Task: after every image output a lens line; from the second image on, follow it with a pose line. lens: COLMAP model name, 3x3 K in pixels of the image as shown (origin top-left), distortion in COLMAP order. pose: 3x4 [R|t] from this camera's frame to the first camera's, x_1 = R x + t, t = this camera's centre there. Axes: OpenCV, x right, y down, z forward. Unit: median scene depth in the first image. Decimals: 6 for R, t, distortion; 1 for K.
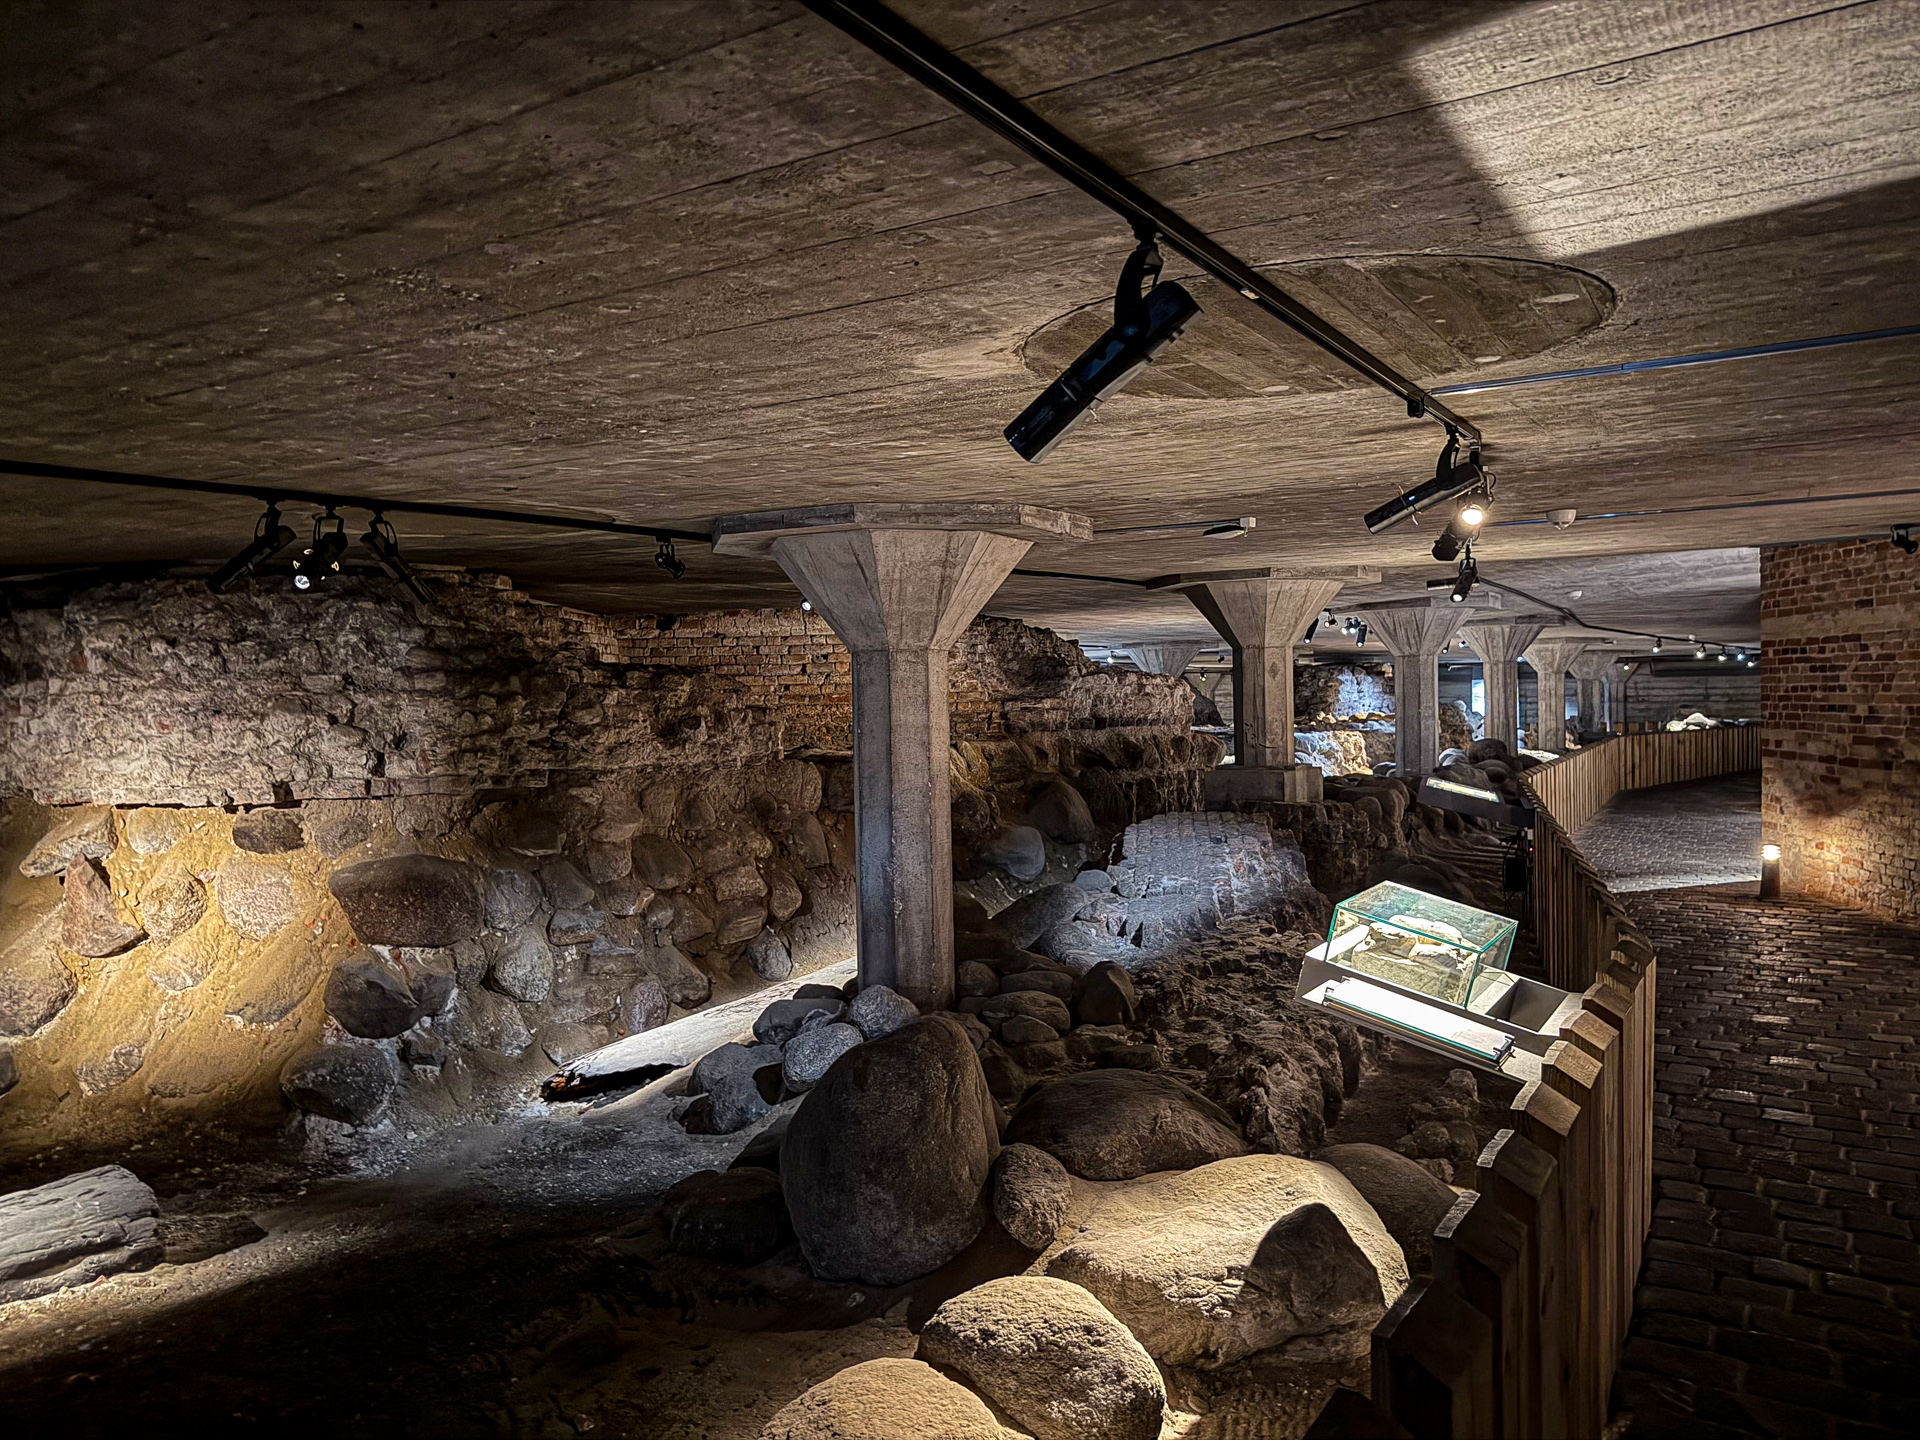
lens RADIAL K [[1339.8, 0, 962.2], [0, 1339.8, 720.0], [0, 0, 1]] dist [-0.004027, -0.005063]
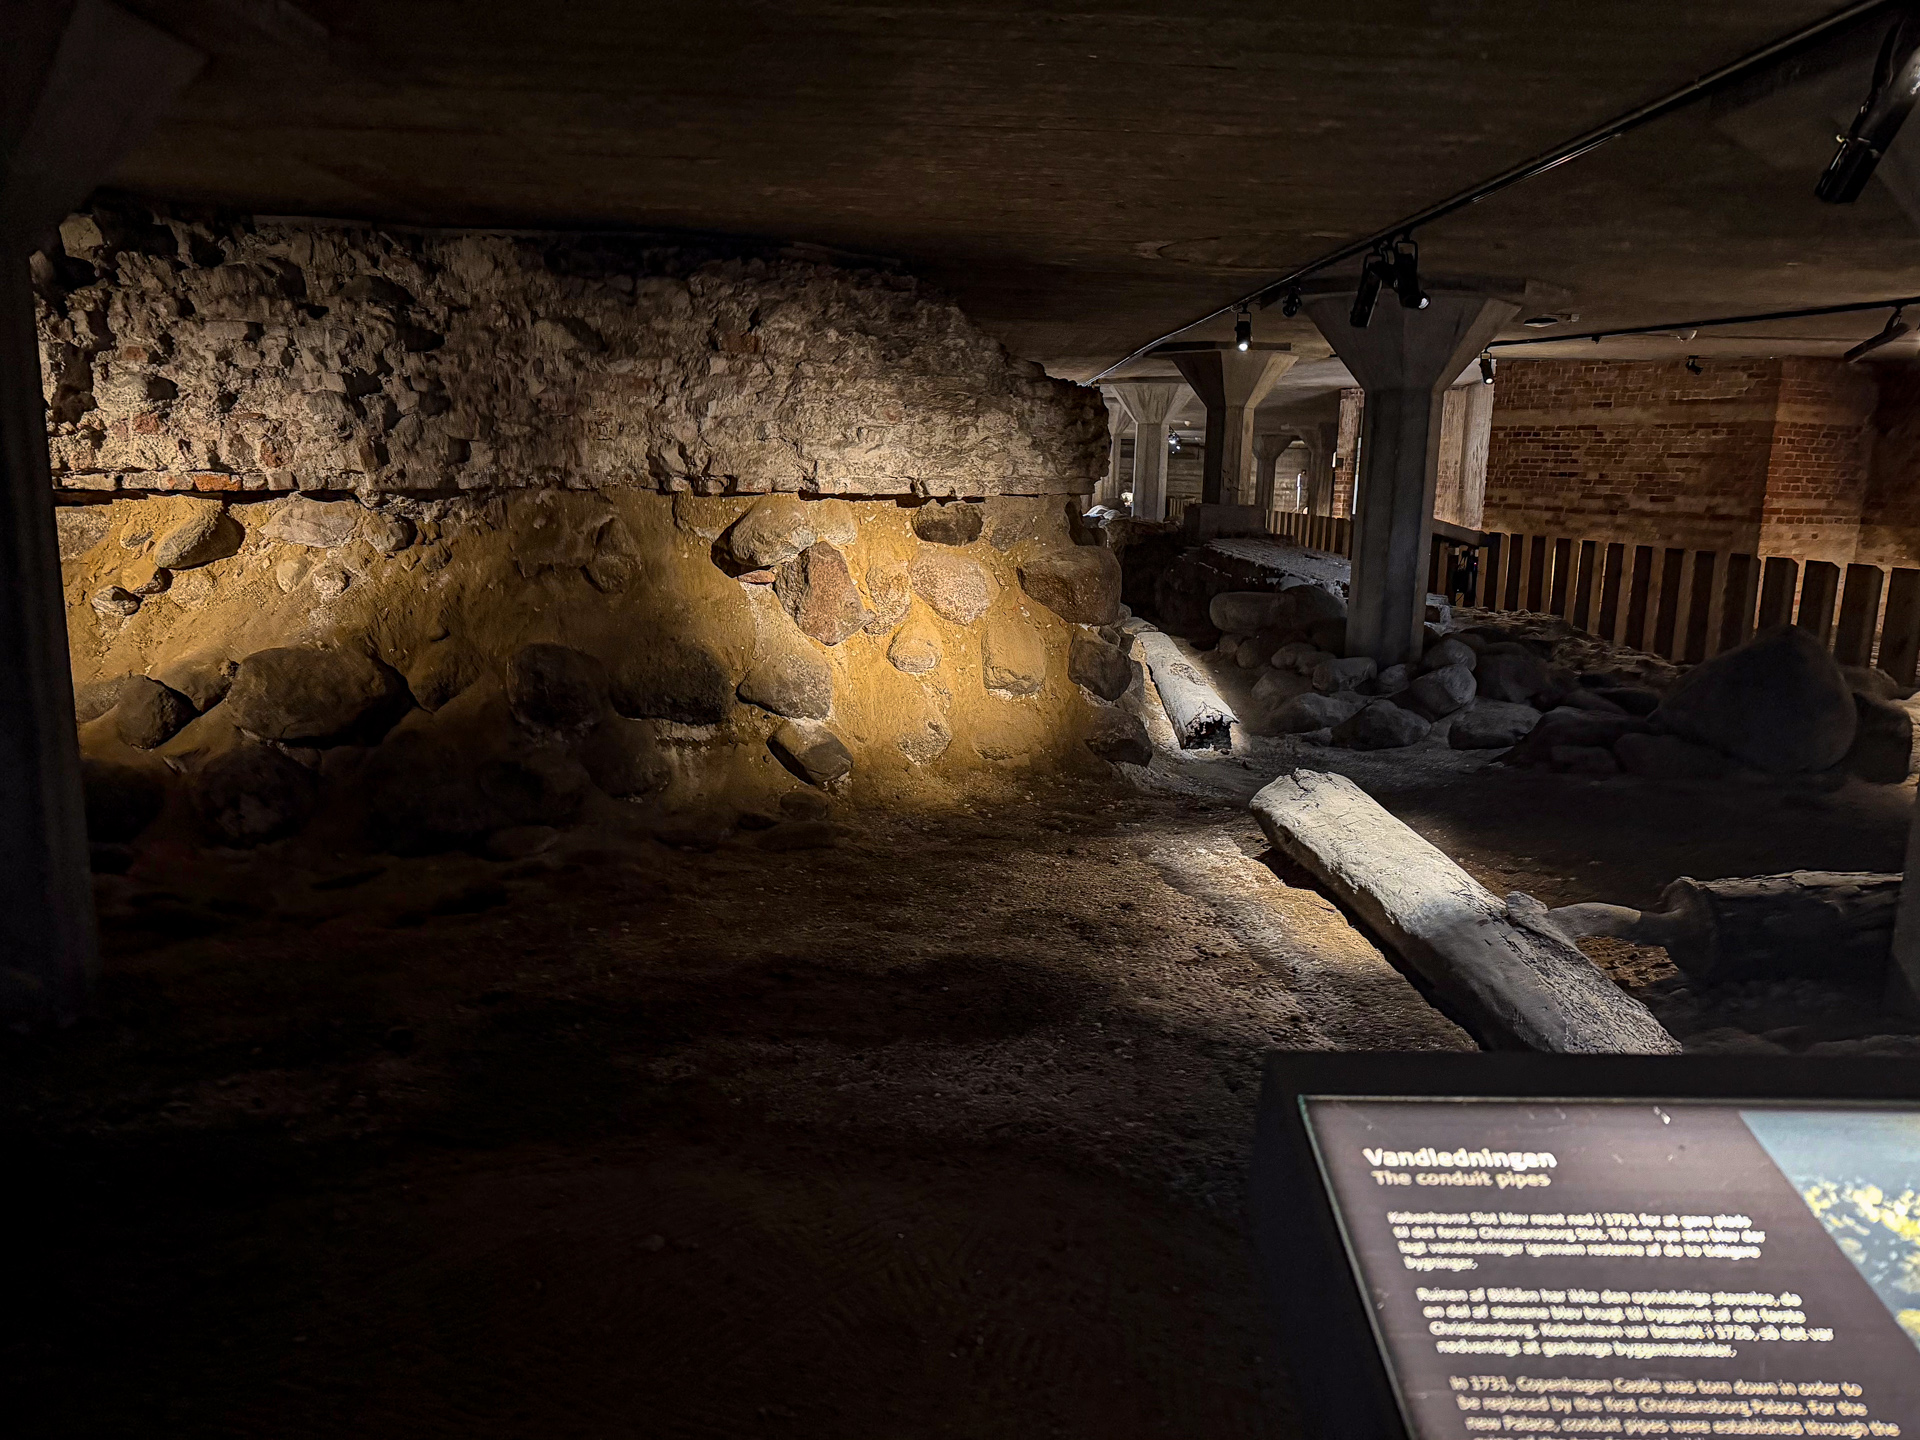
lens RADIAL K [[1339.8, 0, 965.8], [0, 1339.8, 722.3], [0, 0, 1]] dist [-0.004027, -0.005063]
pose [[0.846433, -0.058608, 0.529260, -0.774057], [-0.032982, 0.986246, 0.161959, 0.047007], [-0.531473, -0.154543, 0.832858, 0.060261]]
